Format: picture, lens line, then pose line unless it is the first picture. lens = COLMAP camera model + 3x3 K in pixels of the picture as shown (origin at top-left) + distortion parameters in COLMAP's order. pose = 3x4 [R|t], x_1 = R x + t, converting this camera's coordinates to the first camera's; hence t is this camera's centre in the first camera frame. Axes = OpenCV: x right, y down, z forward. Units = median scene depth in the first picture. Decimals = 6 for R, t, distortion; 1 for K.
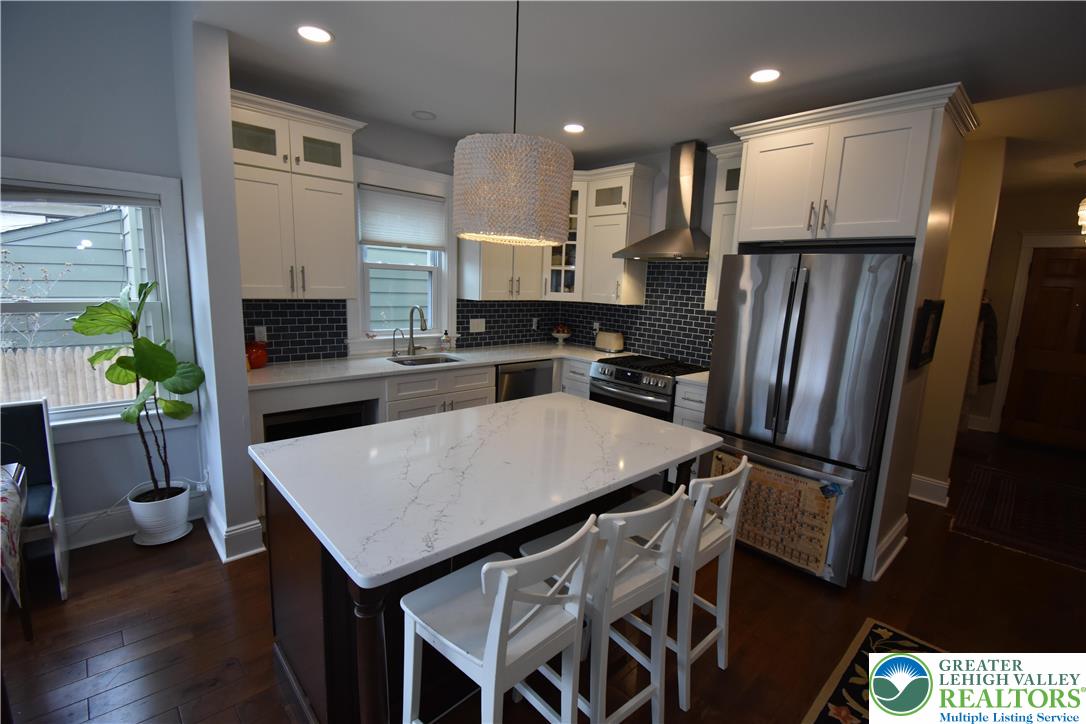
lens RADIAL K [[478.0, 0, 546.8], [0, 478.0, 362.7], [0, 0, 1]] dist [0.001788, -0.015565]
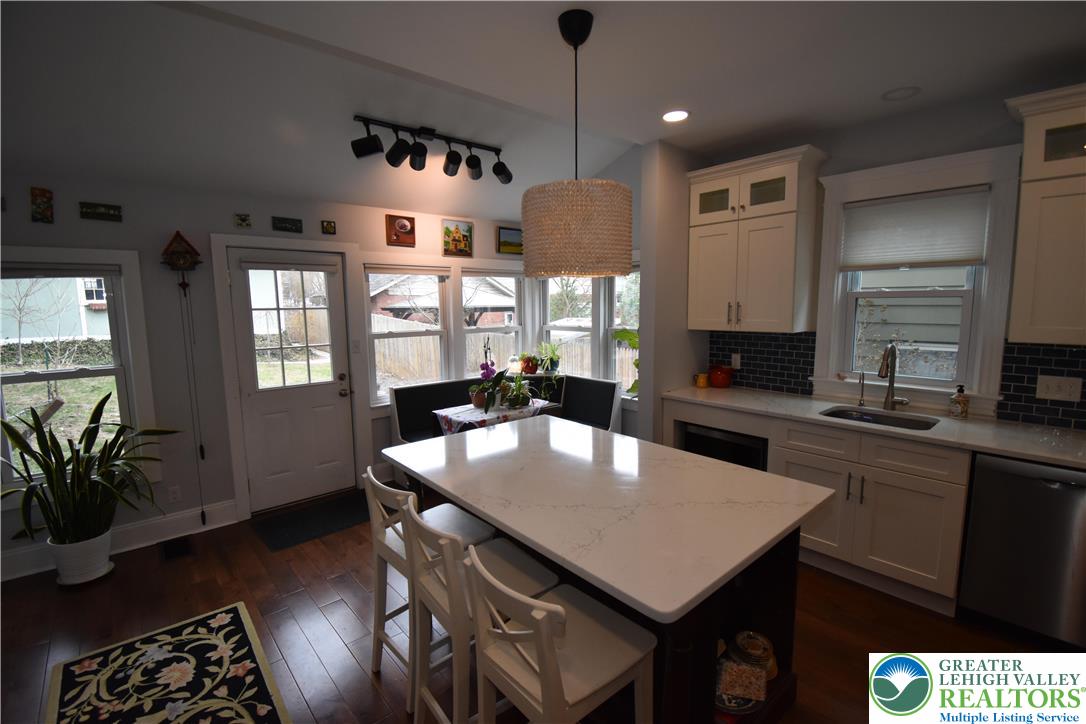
lens RADIAL K [[478.0, 0, 546.1], [0, 478.0, 357.3], [0, 0, 1]] dist [0.001788, -0.015565]
pose [[-0.043480, 0.073517, -0.996346, 0.487477], [-0.153788, 0.984910, 0.079385, -0.074996], [0.987147, 0.156678, -0.031518, 0.487941]]
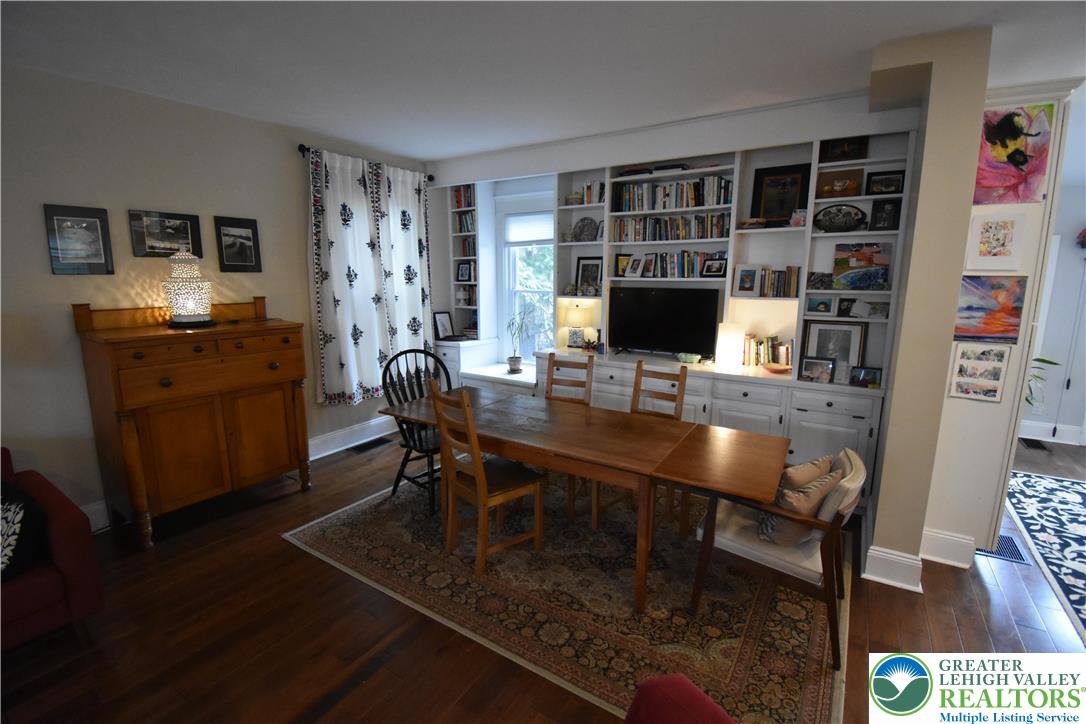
lens RADIAL K [[478.0, 0, 549.3], [0, 478.0, 362.6], [0, 0, 1]] dist [0.001788, -0.015565]
pose [[-0.971338, 0.001122, -0.237700, 1.204821], [-0.078052, 0.943037, 0.323402, -0.060498], [0.224523, 0.332685, -0.915920, 0.623383]]
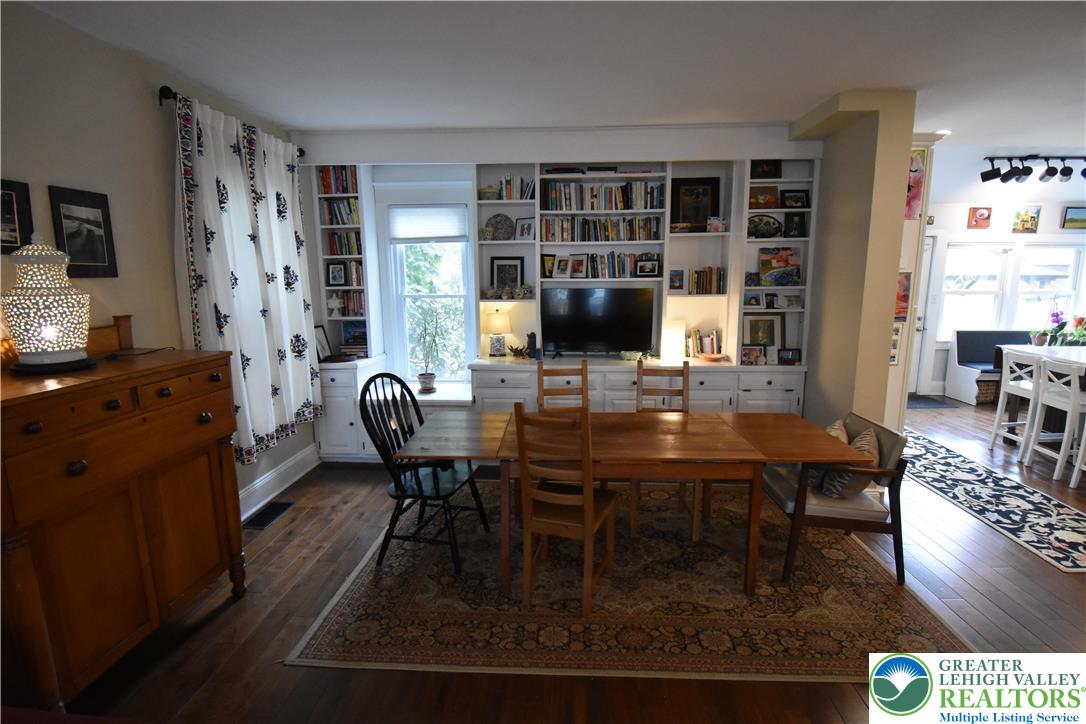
lens RADIAL K [[510.9, 0, 551.5], [0, 510.9, 362.7], [0, 0, 1]] dist [0.000616, -0.012680]
pose [[-0.729280, 0.081404, -0.679356, 1.577030], [-0.130988, 0.957922, 0.255398, -0.010635], [0.671560, 0.275244, -0.687930, 0.405503]]
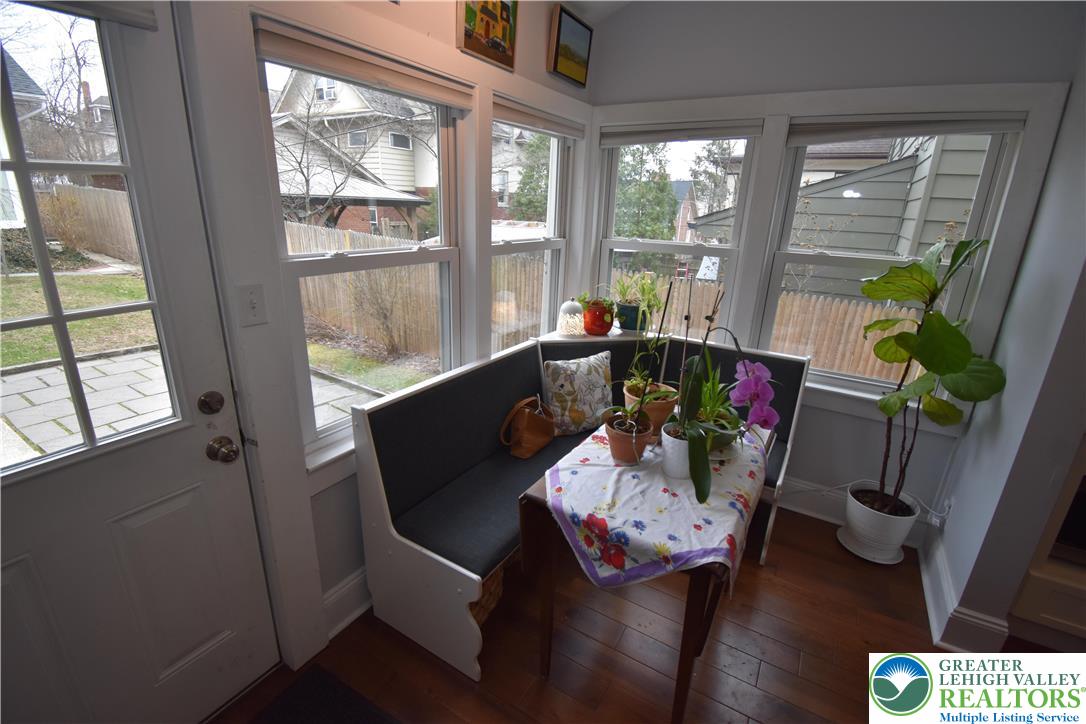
lens RADIAL K [[478.0, 0, 542.0], [0, 478.0, 363.6], [0, 0, 1]] dist [0.001788, -0.015565]
pose [[0.254521, 0.274316, -0.927346, -0.196009], [-0.182776, 0.955288, 0.232416, -0.025042], [0.949638, 0.110341, 0.293280, 0.127410]]
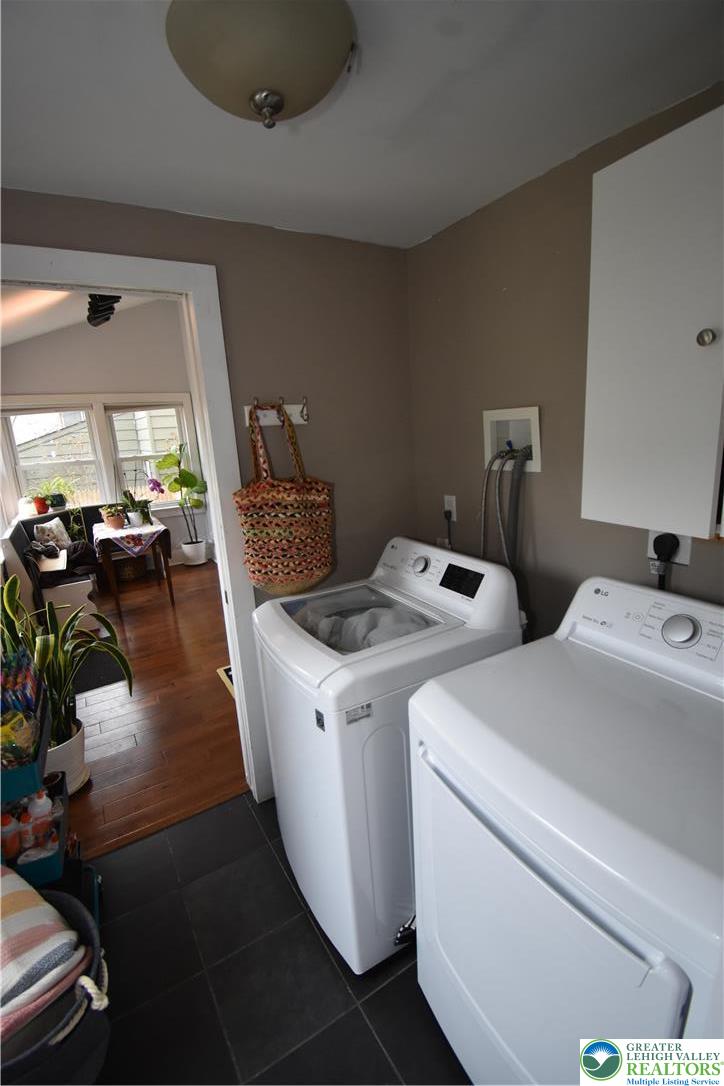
lens RADIAL K [[478.0, 0, 358.0], [0, 478.0, 540.6], [0, 0, 1]] dist [0.001788, -0.015565]
pose [[0.971042, -0.045489, -0.234536, 0.300776], [0.061735, 0.996140, 0.062394, 0.129387], [0.230793, -0.075066, 0.970103, -0.671448]]
